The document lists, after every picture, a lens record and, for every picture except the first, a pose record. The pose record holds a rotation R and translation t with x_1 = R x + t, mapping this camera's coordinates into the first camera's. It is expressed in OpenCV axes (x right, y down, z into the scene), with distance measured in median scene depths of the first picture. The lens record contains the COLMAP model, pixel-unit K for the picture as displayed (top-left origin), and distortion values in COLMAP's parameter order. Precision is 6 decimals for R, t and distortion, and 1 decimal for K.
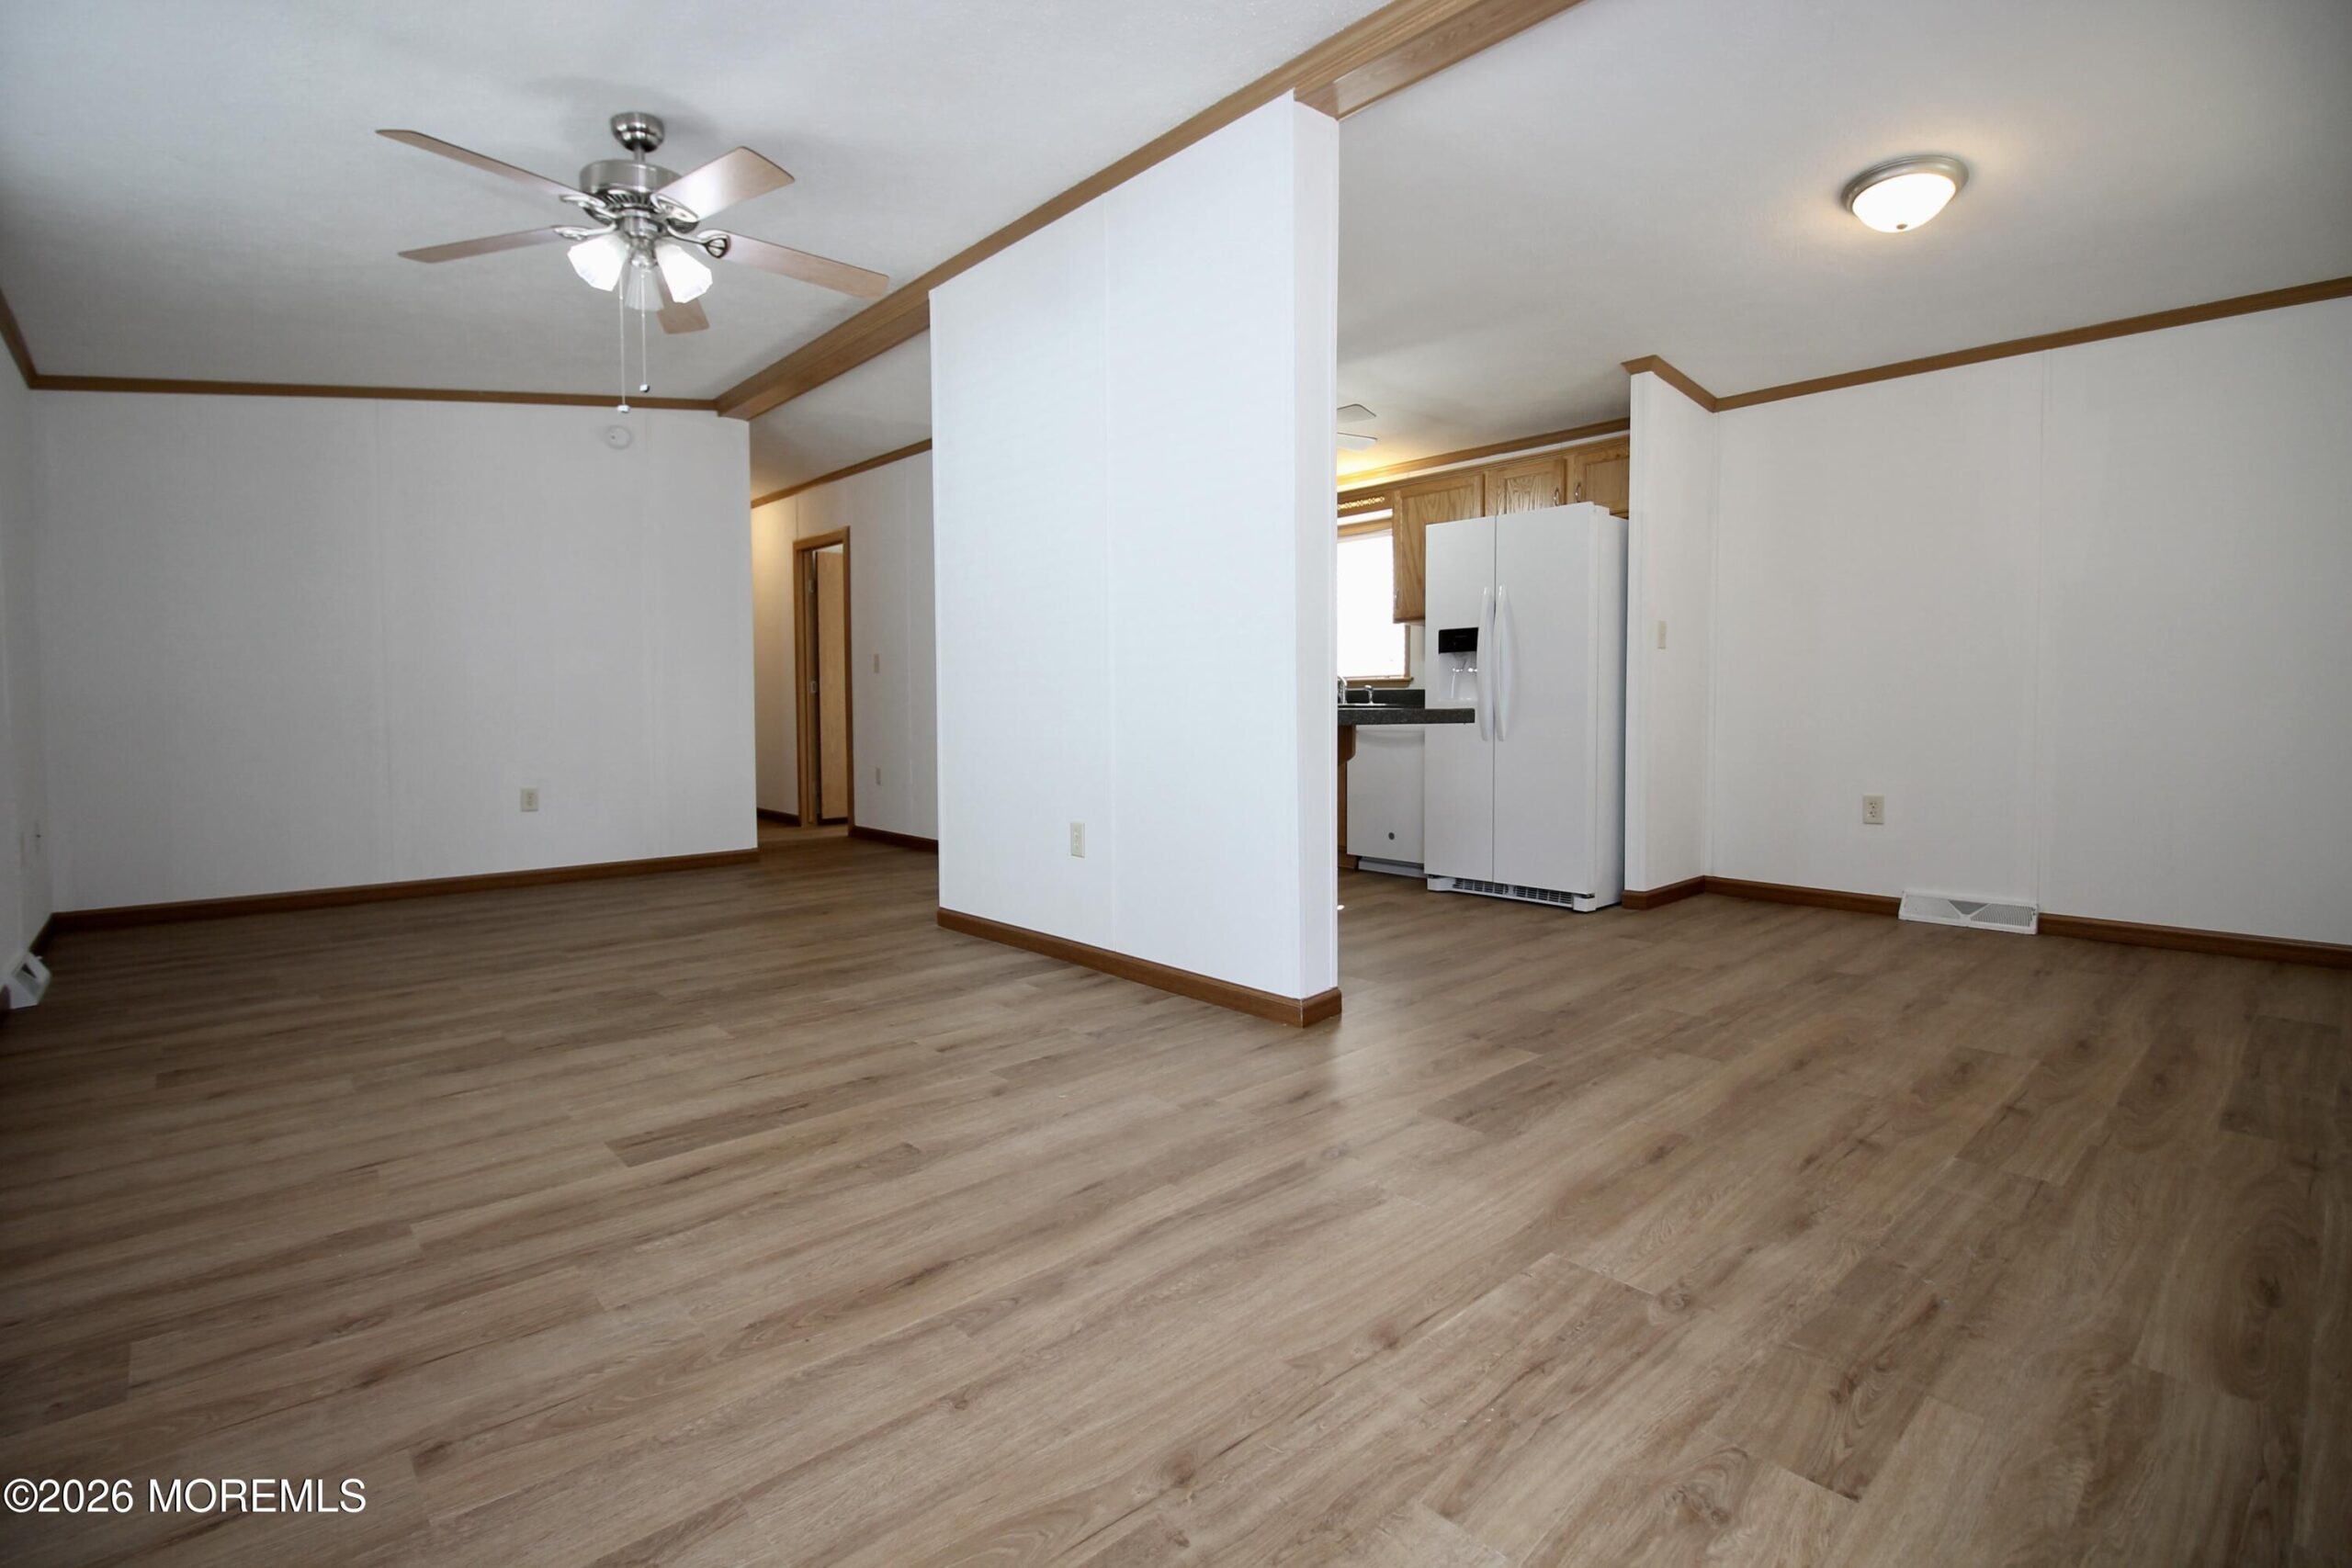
lens RADIAL K [[1102.9, 0, 1173.6], [0, 1102.9, 750.5], [0, 0, 1]] dist [-0.004912, -0.011704]
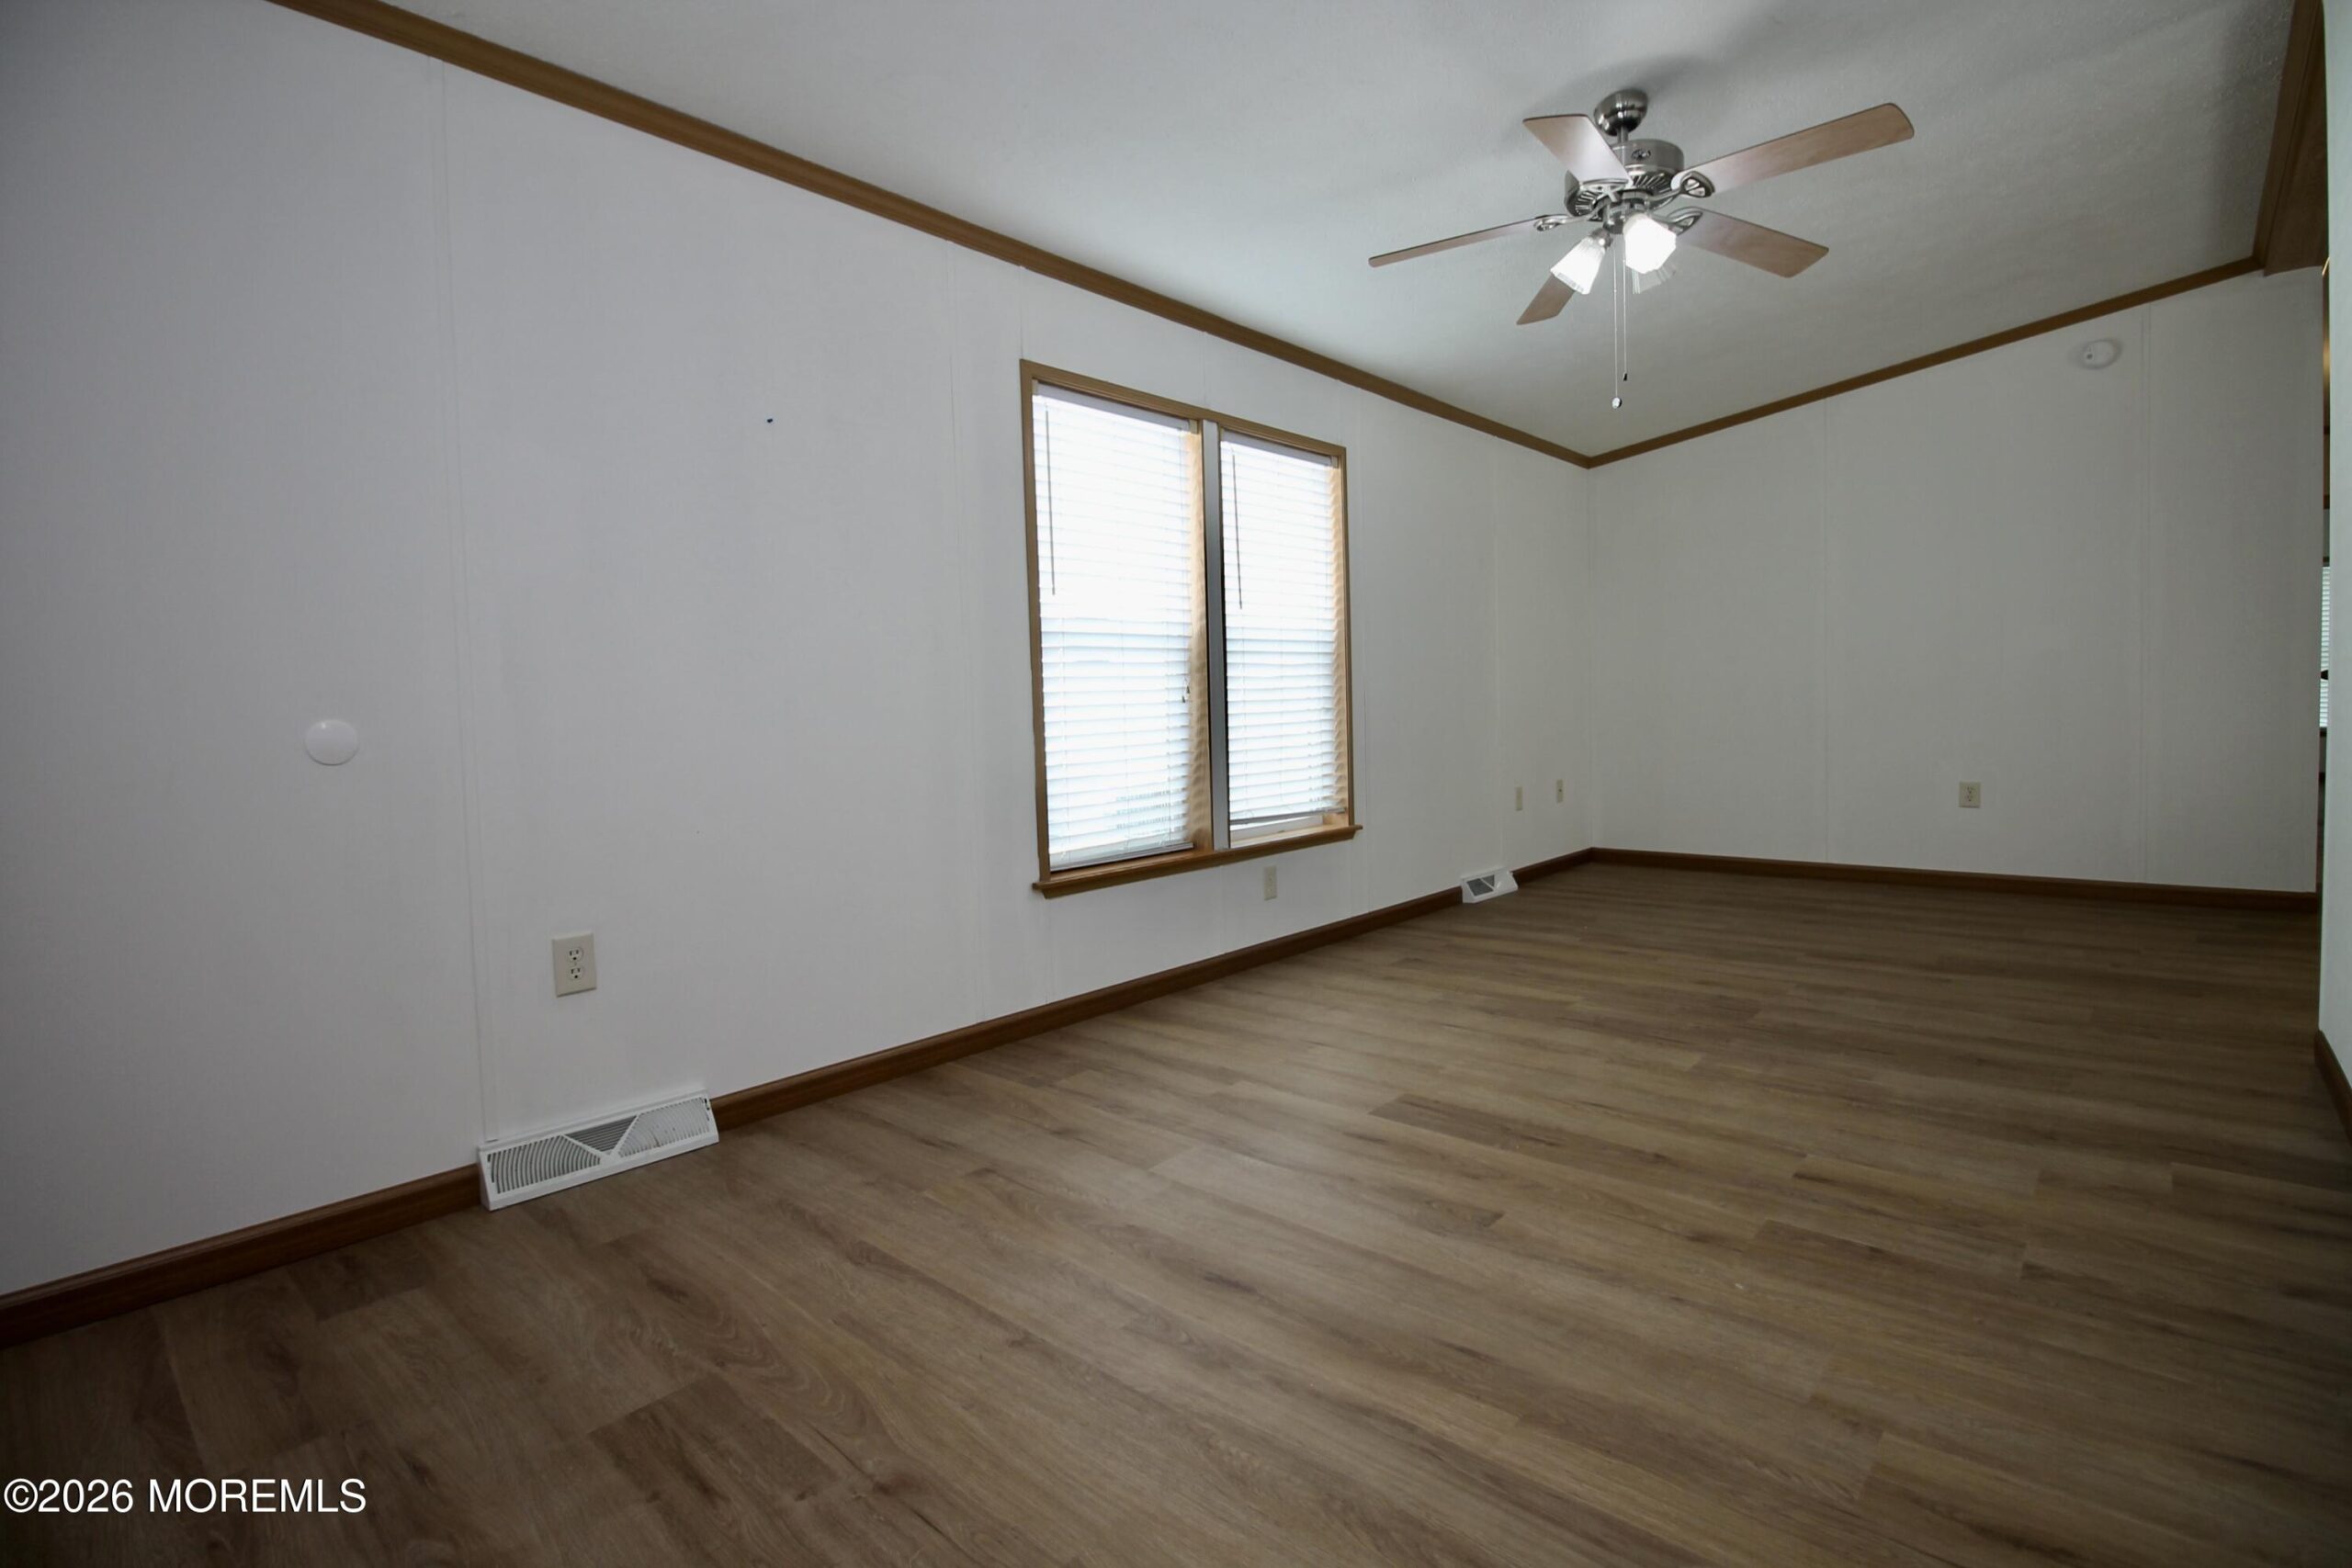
lens RADIAL K [[1102.9, 0, 1214.7], [0, 1102.9, 778.6], [0, 0, 1]] dist [-0.004912, -0.011704]
pose [[0.111585, 0.068193, -0.991412, 0.672796], [-0.018269, 0.997615, 0.066564, -0.049900], [0.993587, 0.010684, 0.112565, 0.782682]]
